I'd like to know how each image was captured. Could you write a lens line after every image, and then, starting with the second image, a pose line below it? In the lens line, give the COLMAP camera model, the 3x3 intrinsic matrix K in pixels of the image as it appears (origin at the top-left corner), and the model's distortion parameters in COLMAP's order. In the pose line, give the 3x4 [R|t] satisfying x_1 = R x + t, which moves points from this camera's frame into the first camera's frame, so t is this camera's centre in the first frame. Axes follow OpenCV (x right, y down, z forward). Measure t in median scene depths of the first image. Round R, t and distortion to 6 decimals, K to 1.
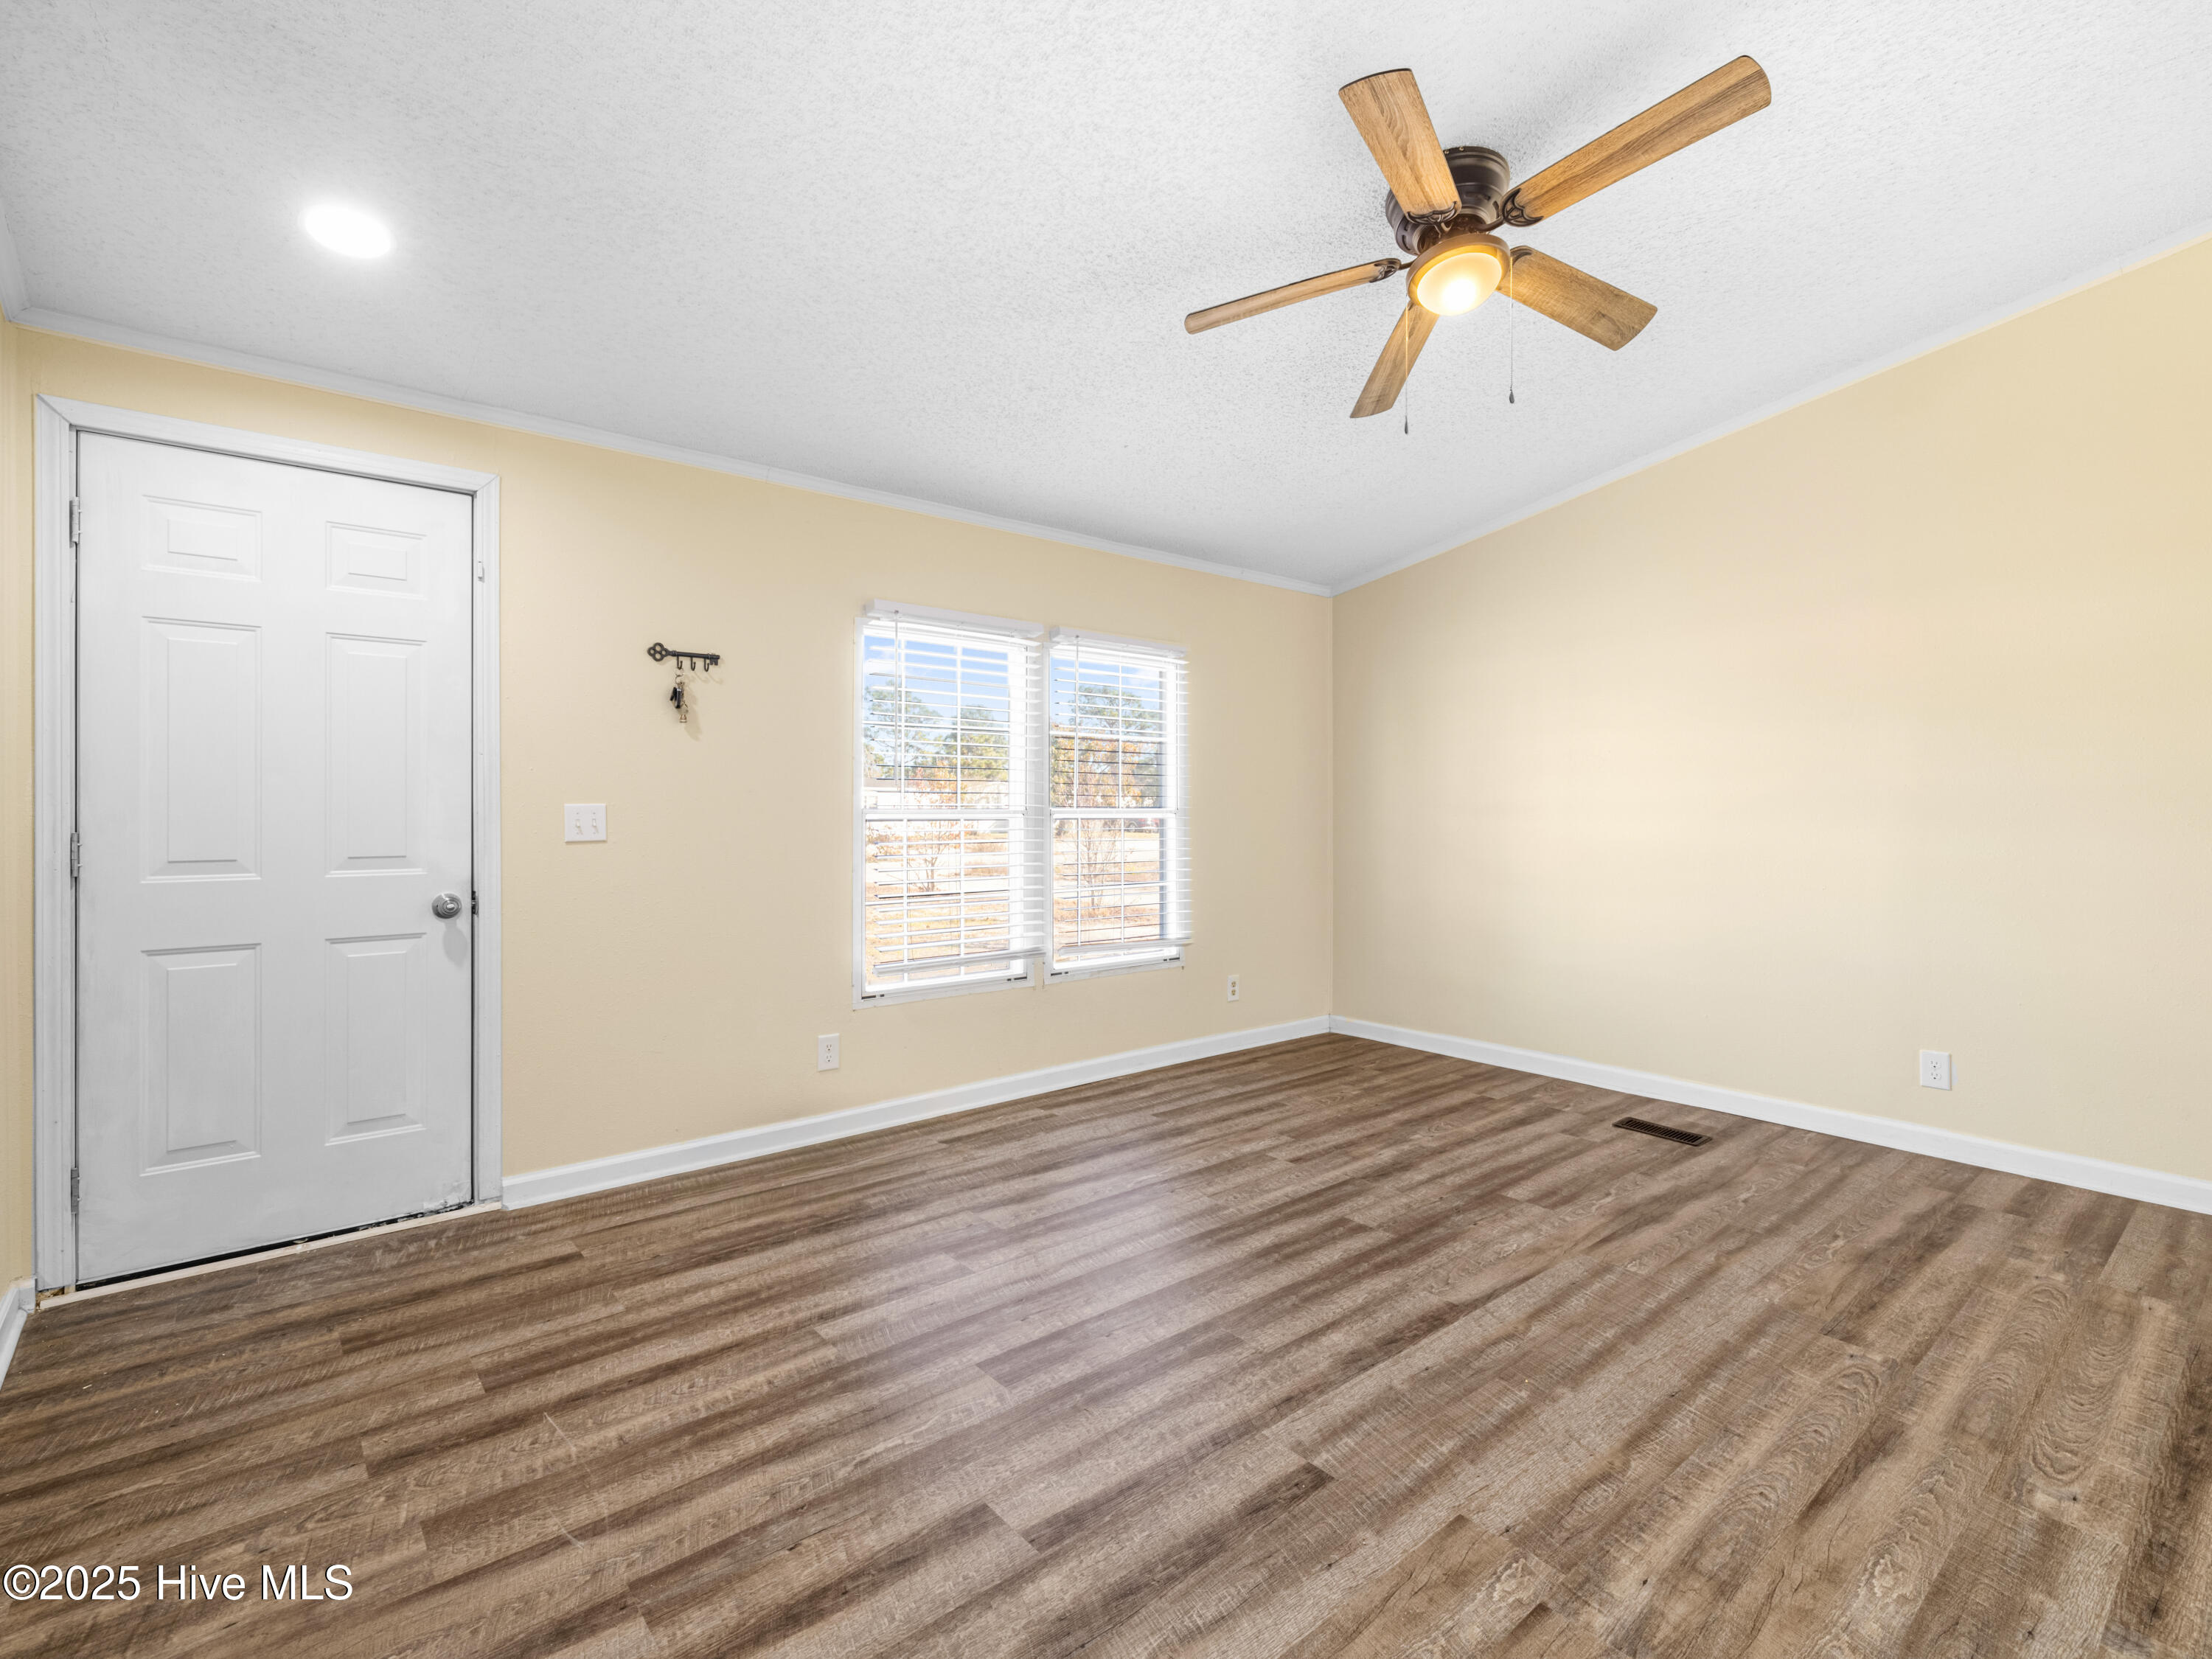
lens RADIAL K [[1040.9, 0, 1083.8], [0, 1040.9, 817.6], [0, 0, 1]] dist [-0.001348, 0.000588]
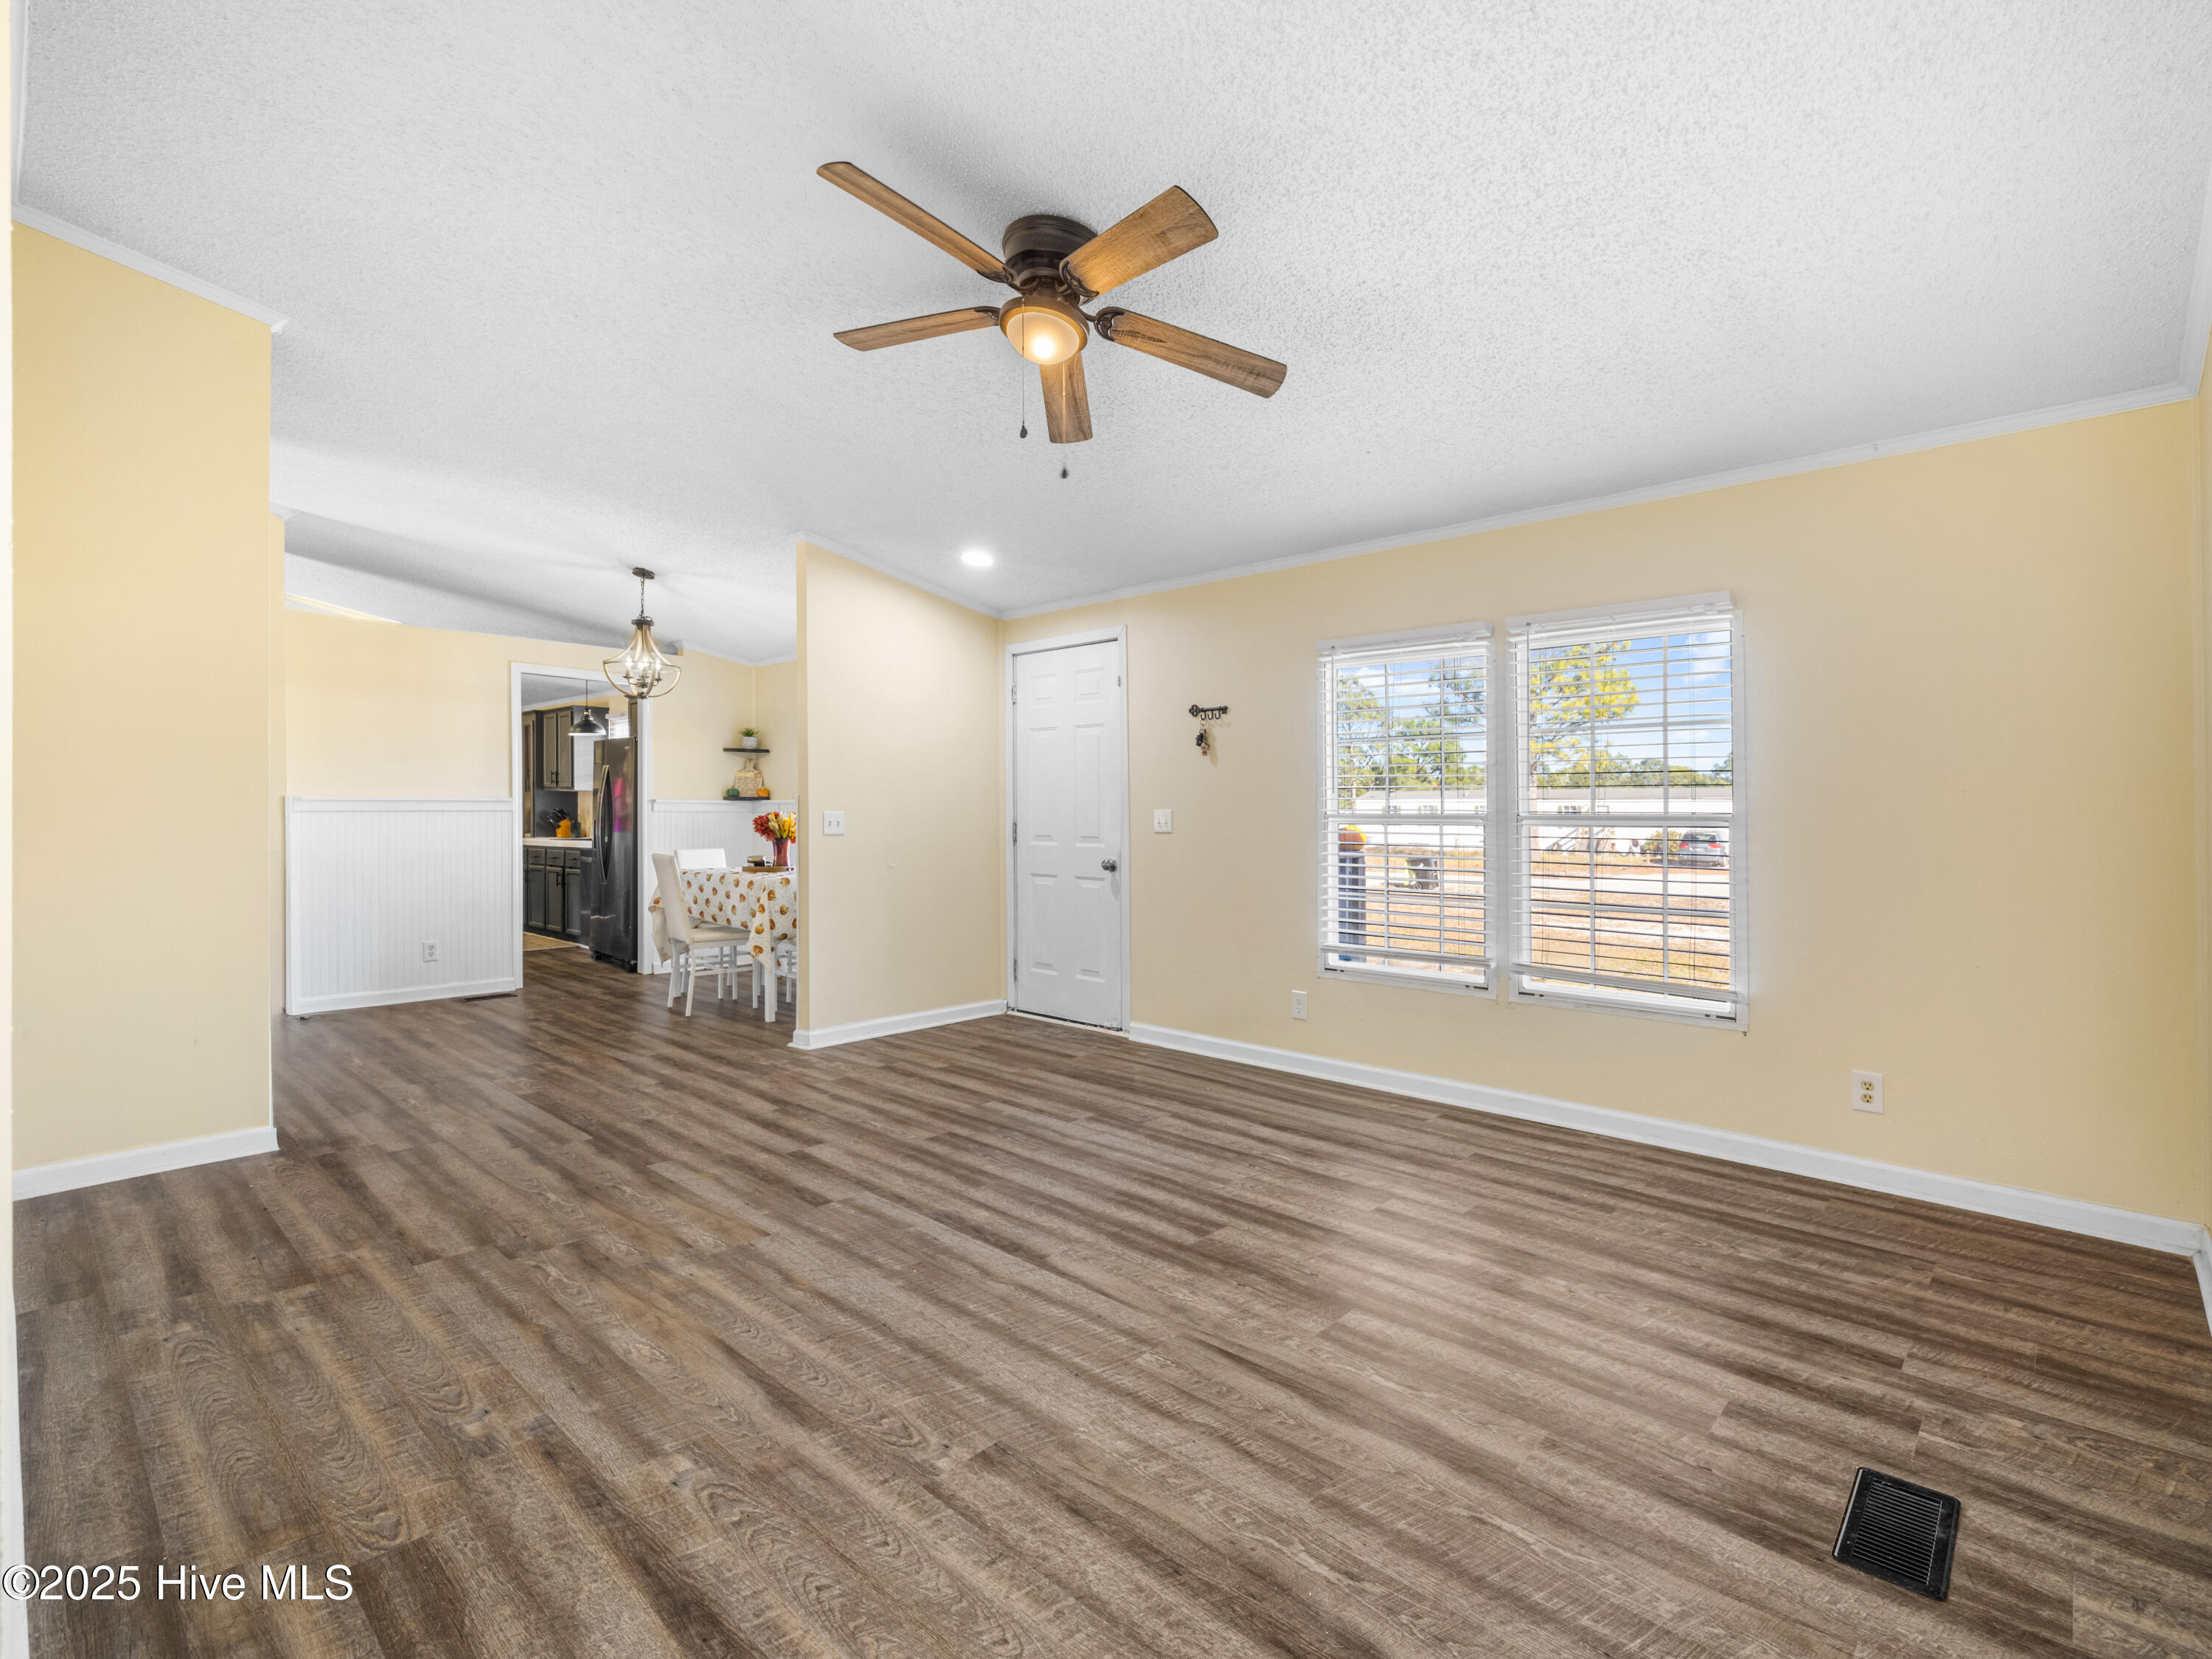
lens RADIAL K [[1040.9, 0, 1157.2], [0, 1040.9, 832.7], [0, 0, 1]] dist [-0.001348, 0.000588]
pose [[0.156300, 0.019123, -0.987524, 1.404612], [-0.013662, 0.999759, 0.017197, -0.005965], [0.987615, 0.010804, 0.156524, 0.902970]]
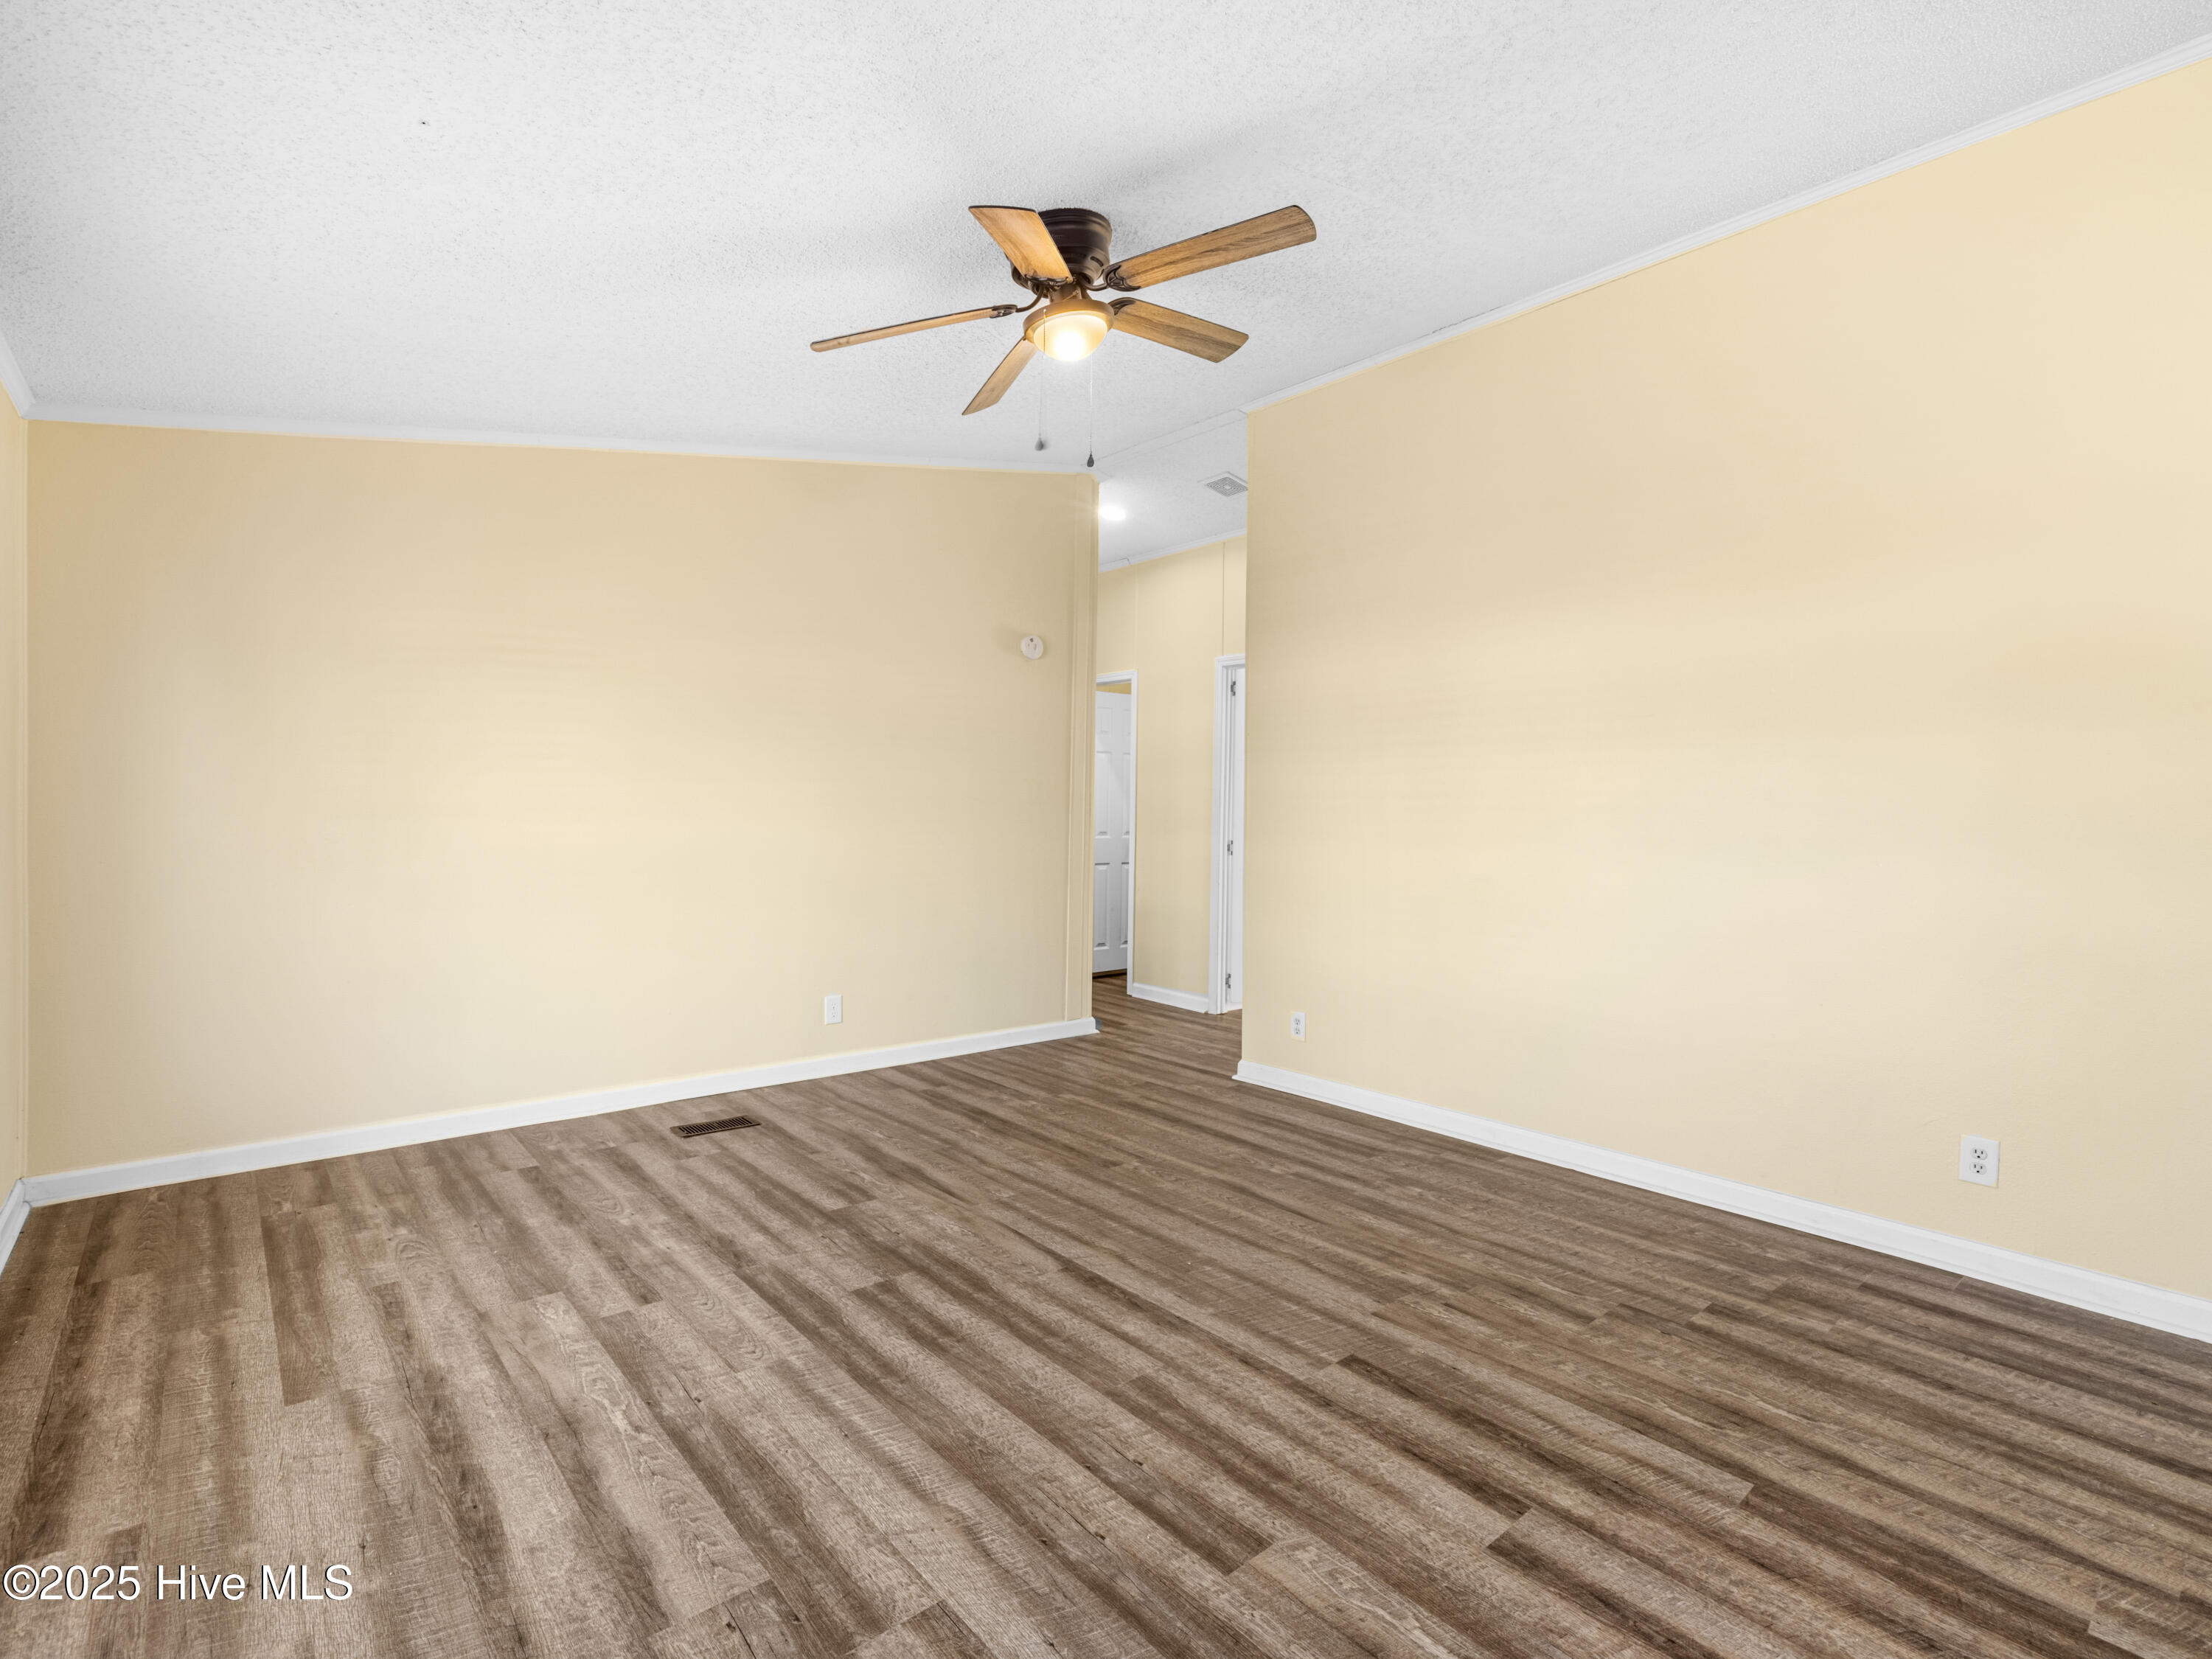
lens RADIAL K [[1040.9, 0, 1122.5], [0, 1040.9, 822.3], [0, 0, 1]] dist [-0.001348, 0.000588]
pose [[-0.026409, -0.010938, 0.999591, -0.710533], [-0.002481, 0.999938, 0.010876, -0.015357], [-0.999648, -0.002193, -0.026434, 0.929737]]
